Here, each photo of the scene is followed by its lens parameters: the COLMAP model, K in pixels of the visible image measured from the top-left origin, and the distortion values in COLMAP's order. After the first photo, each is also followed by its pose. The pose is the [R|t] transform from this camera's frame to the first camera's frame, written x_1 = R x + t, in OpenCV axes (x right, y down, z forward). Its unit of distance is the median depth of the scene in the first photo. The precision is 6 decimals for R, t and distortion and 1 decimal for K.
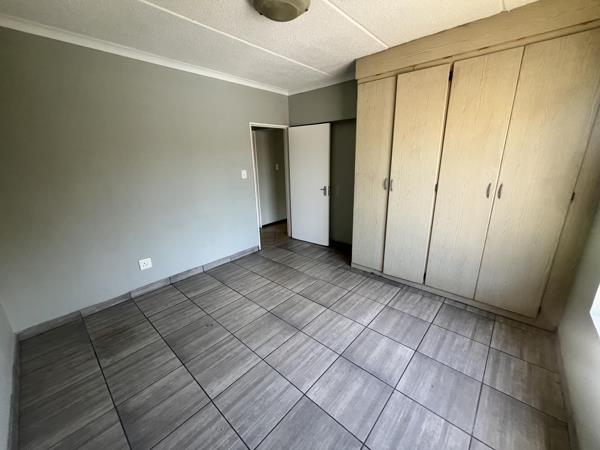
lens RADIAL K [[241.2, 0, 300.3], [0, 241.2, 224.4], [0, 0, 1]] dist [0.001323, 0.000196]
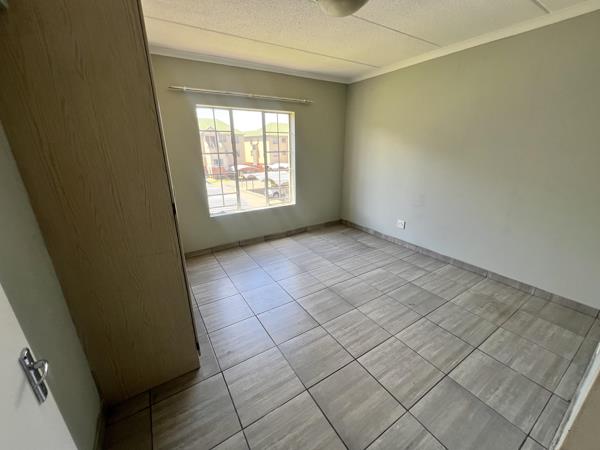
lens RADIAL K [[241.2, 0, 299.4], [0, 241.2, 226.3], [0, 0, 1]] dist [0.001323, 0.000196]
pose [[-0.961652, -0.056038, 0.268487, -0.164217], [0.104625, 0.829934, 0.547962, -0.483366], [-0.253534, 0.555039, -0.792245, 1.737580]]
